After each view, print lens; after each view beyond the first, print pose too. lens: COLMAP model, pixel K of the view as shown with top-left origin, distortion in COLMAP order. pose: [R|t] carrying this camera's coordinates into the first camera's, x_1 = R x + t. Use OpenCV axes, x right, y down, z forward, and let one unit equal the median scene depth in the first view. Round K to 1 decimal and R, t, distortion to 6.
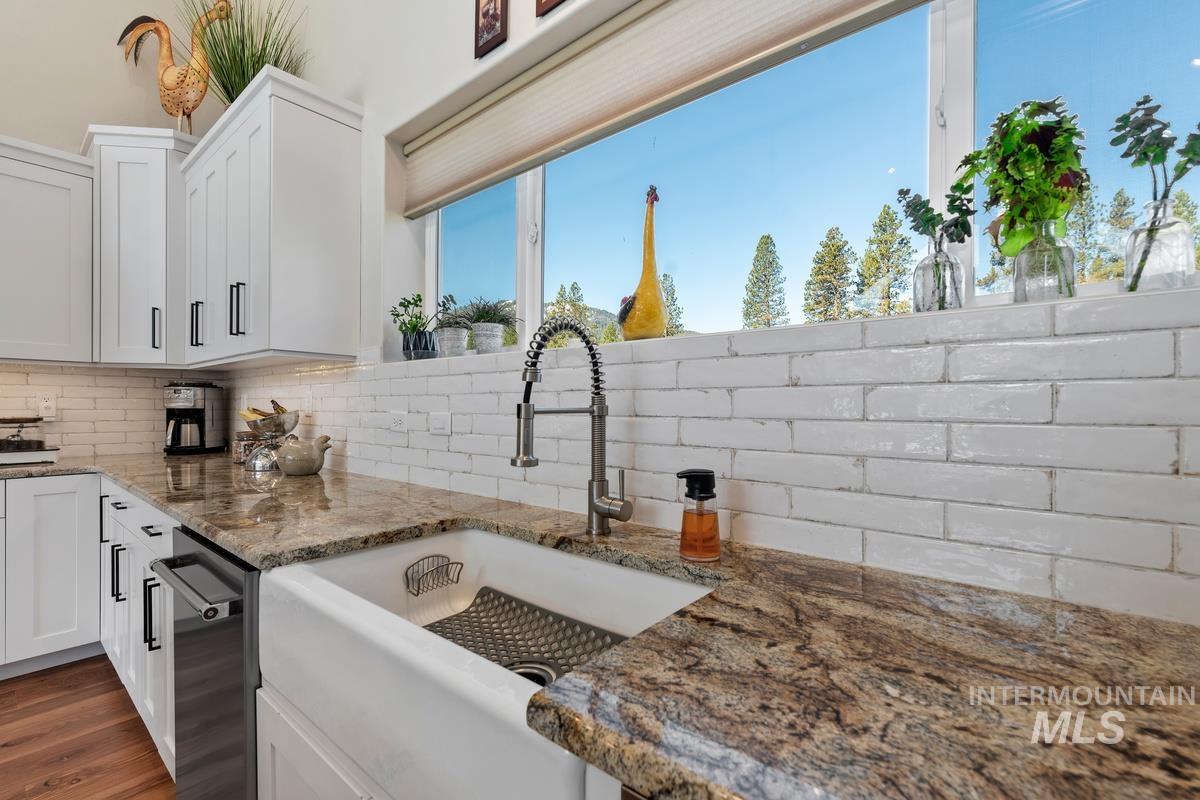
lens RADIAL K [[530.4, 0, 598.2], [0, 530.4, 404.0], [0, 0, 1]] dist [0.005829, 0.001969]
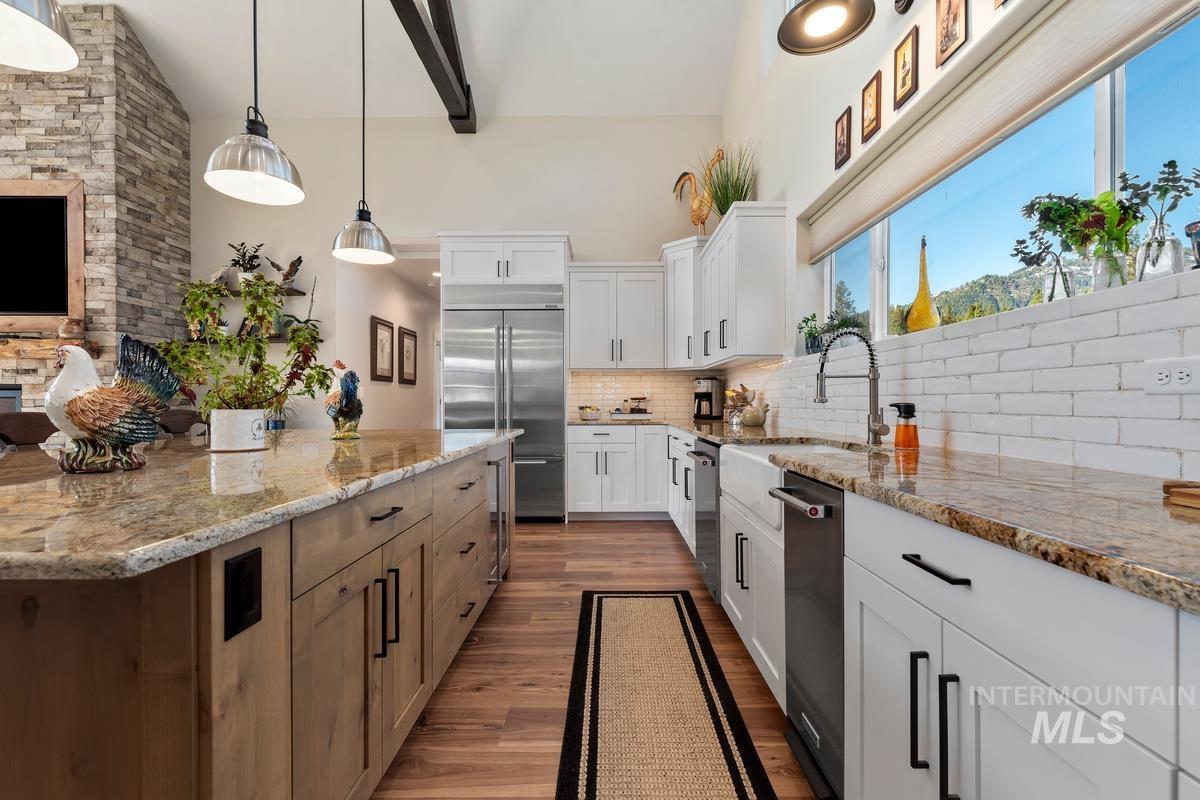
lens RADIAL K [[530.4, 0, 604.5], [0, 530.4, 401.5], [0, 0, 1]] dist [0.005829, 0.001969]
pose [[0.651917, -0.006181, -0.758265, 0.433351], [0.007118, 0.999973, -0.002032, 0.053509], [0.758257, -0.004073, 0.651943, -0.491865]]
